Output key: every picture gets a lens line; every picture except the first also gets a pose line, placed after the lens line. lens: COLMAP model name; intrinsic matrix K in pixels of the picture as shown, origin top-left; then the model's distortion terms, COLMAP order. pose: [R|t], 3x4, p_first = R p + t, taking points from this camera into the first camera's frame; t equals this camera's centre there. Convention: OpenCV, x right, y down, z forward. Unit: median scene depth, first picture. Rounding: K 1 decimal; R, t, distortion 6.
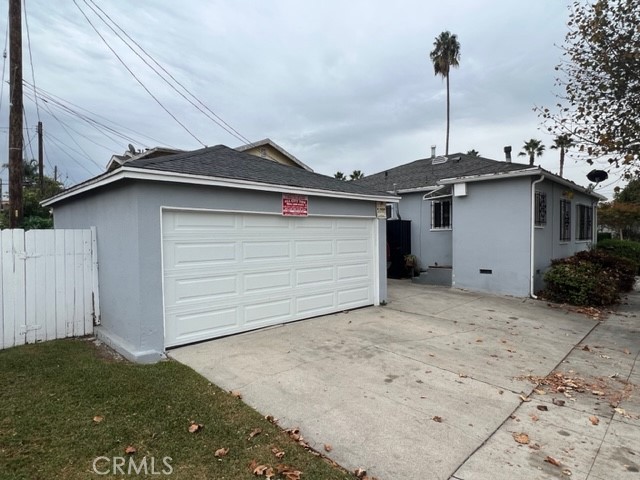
lens RADIAL K [[375.5, 0, 317.8], [0, 375.5, 236.9], [0, 0, 1]] dist [-0.008651, 0.001447]
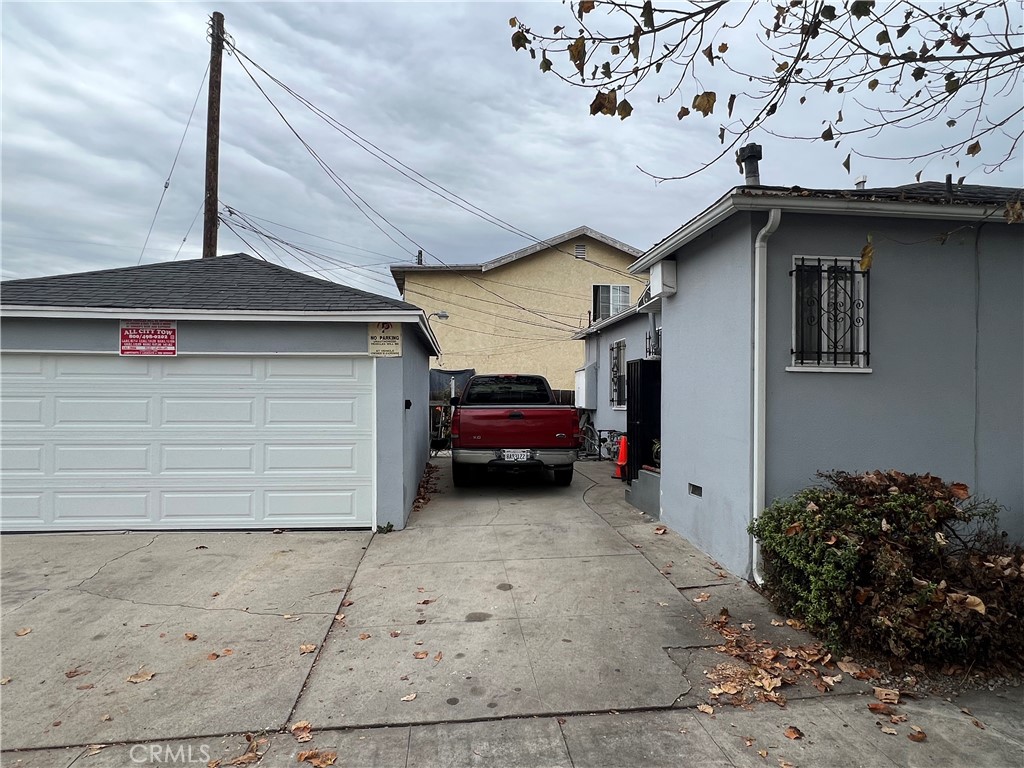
lens RADIAL K [[600.8, 0, 514.8], [0, 600.8, 403.9], [0, 0, 1]] dist [-0.008651, 0.001447]
pose [[0.783627, 0.023004, -0.620806, 0.991199], [-0.017331, 0.999735, 0.015169, -0.003438], [0.620990, -0.001127, 0.783817, 0.604470]]
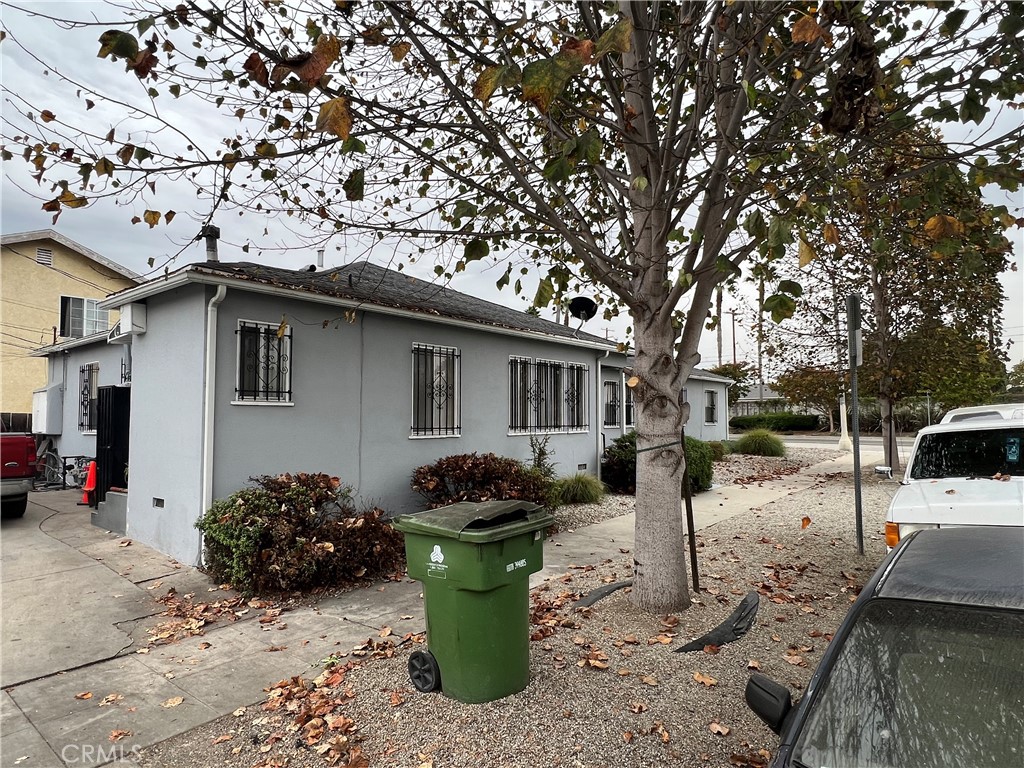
lens RADIAL K [[600.8, 0, 512.4], [0, 600.8, 388.8], [0, 0, 1]] dist [-0.008651, 0.001447]
pose [[0.994523, 0.013922, 0.103589, 1.157368], [-0.008575, 0.998616, -0.051888, -0.016804], [-0.104168, 0.050716, 0.993266, 0.350830]]
